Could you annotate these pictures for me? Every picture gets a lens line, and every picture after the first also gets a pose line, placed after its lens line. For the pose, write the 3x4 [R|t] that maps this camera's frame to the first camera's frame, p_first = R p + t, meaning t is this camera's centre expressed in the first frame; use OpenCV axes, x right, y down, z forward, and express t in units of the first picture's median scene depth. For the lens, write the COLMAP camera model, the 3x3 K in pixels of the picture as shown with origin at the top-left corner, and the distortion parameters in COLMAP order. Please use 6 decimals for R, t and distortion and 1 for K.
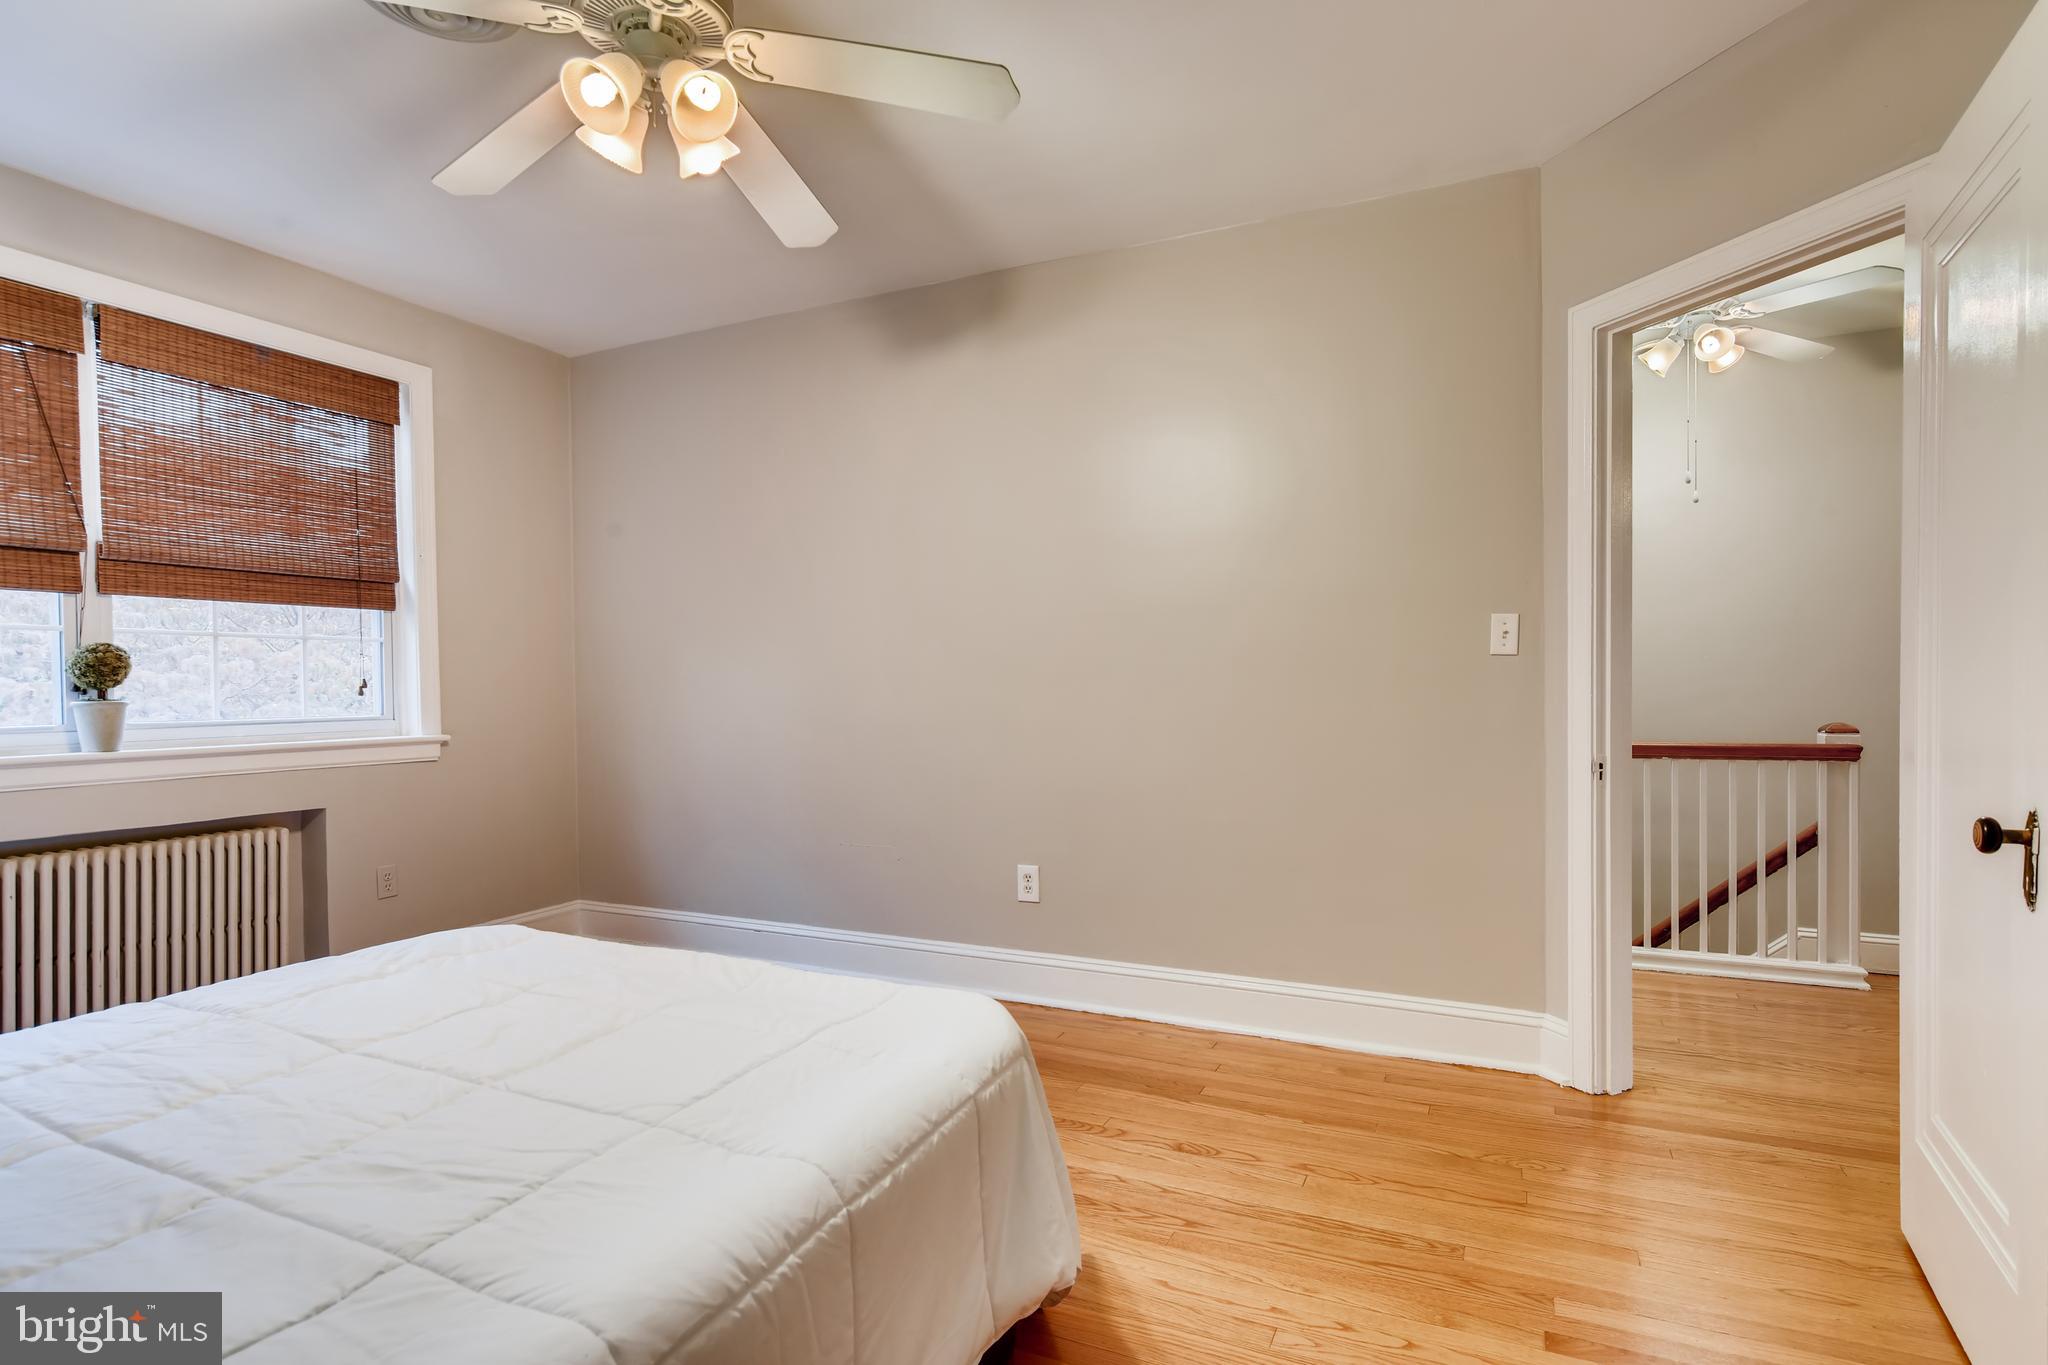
lens RADIAL K [[1041.3, 0, 1030.9], [0, 1041.3, 692.9], [0, 0, 1]] dist [-0.001952, 0.004584]
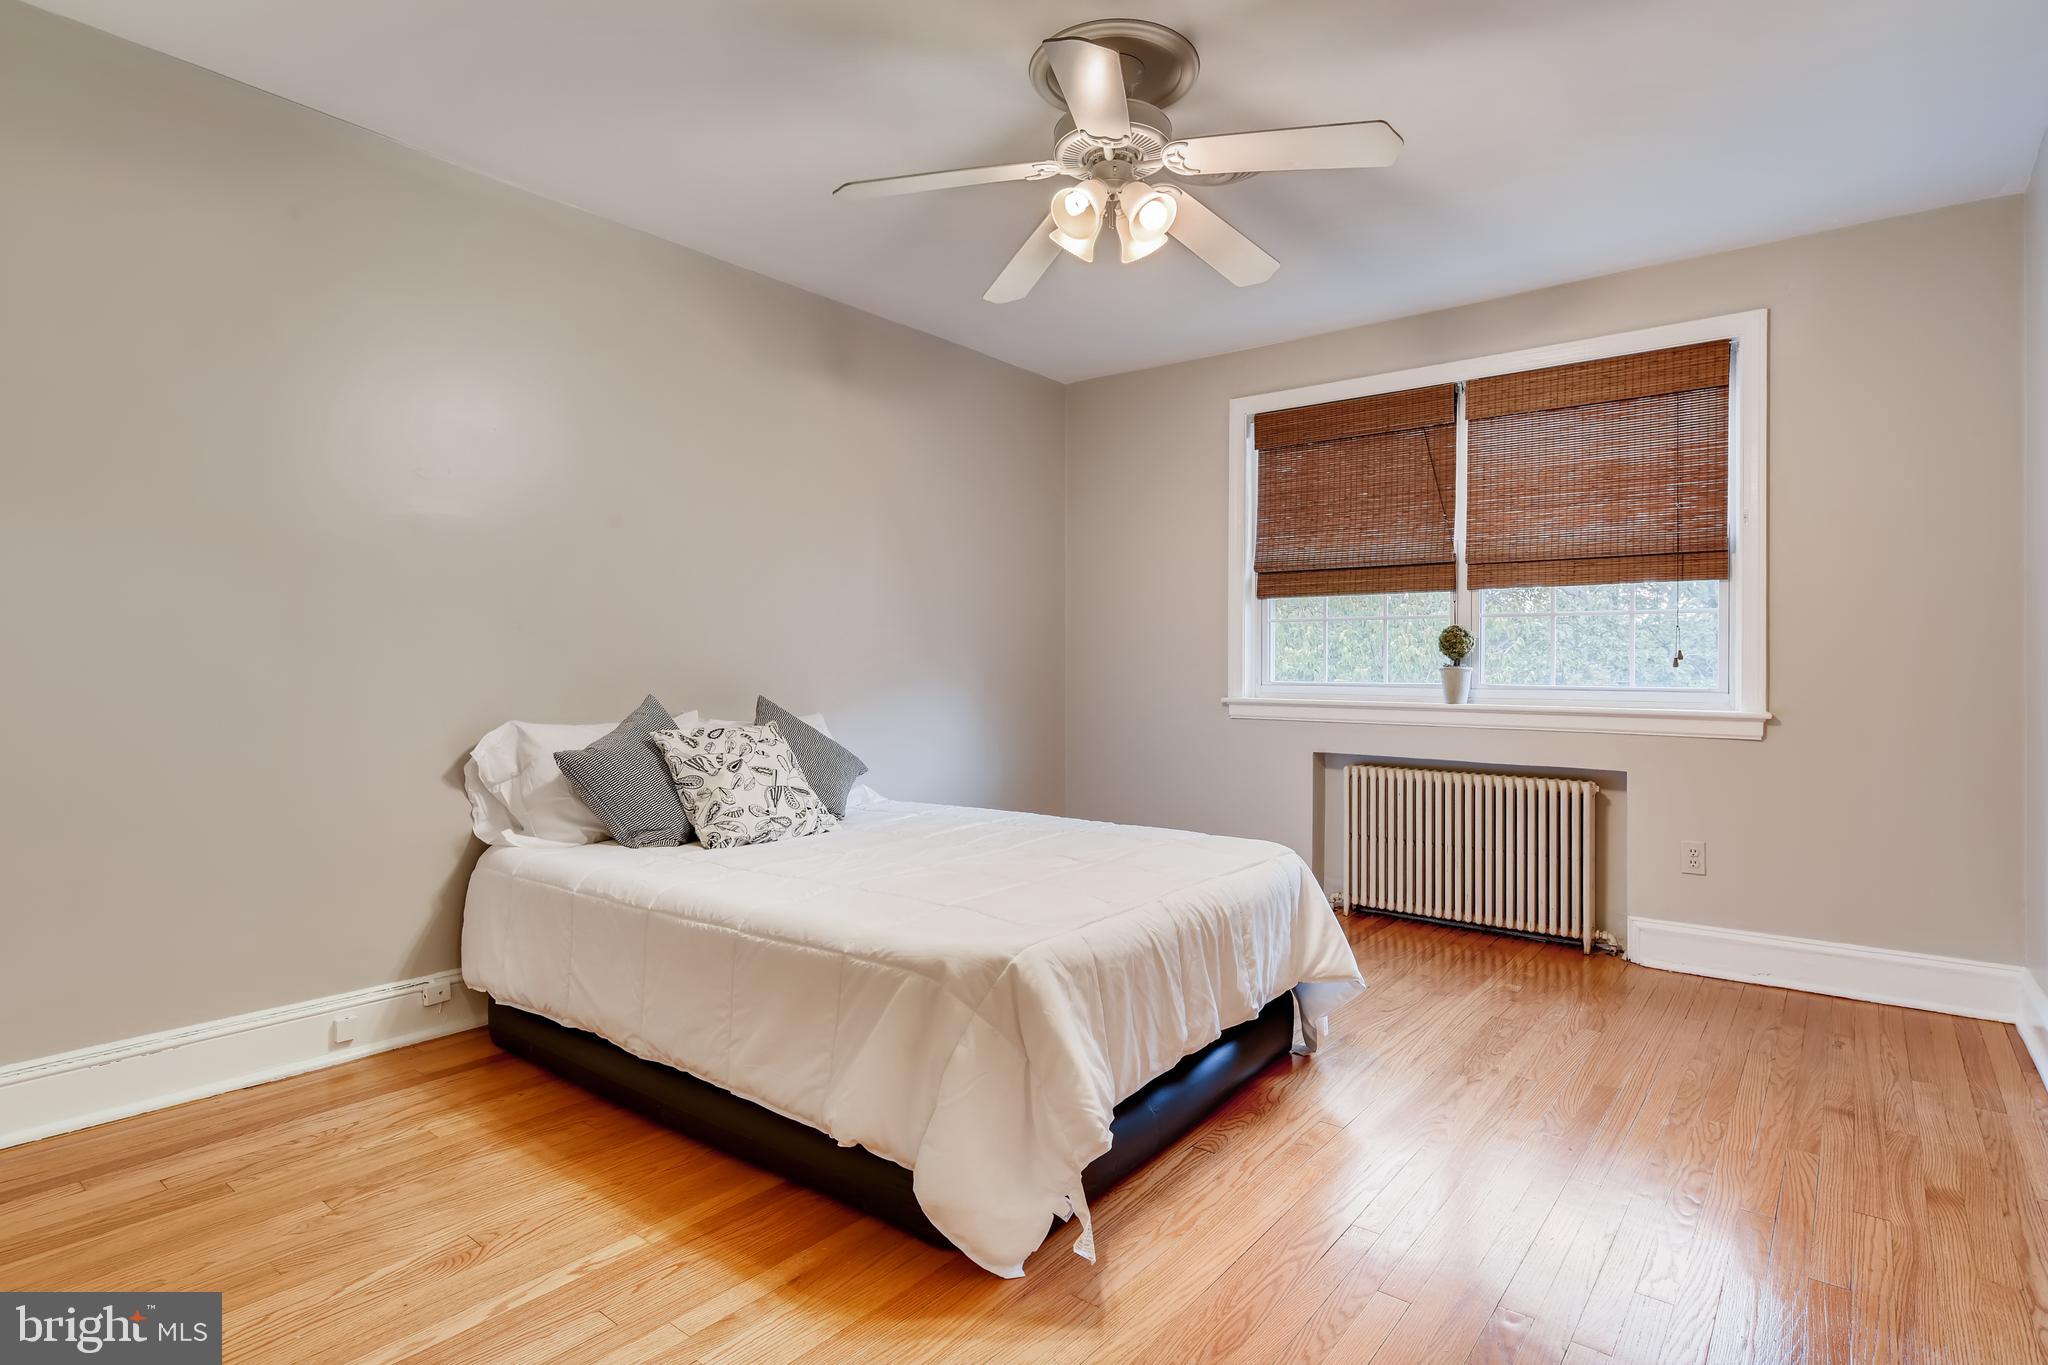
lens RADIAL K [[1041.3, 0, 1034.6], [0, 1041.3, 661.0], [0, 0, 1]] dist [-0.001952, 0.004584]
pose [[-0.232325, 0.000638, -0.972638, 0.531015], [-0.016076, 0.999861, 0.004496, 0.002289], [0.972505, 0.016681, -0.232282, 0.693149]]
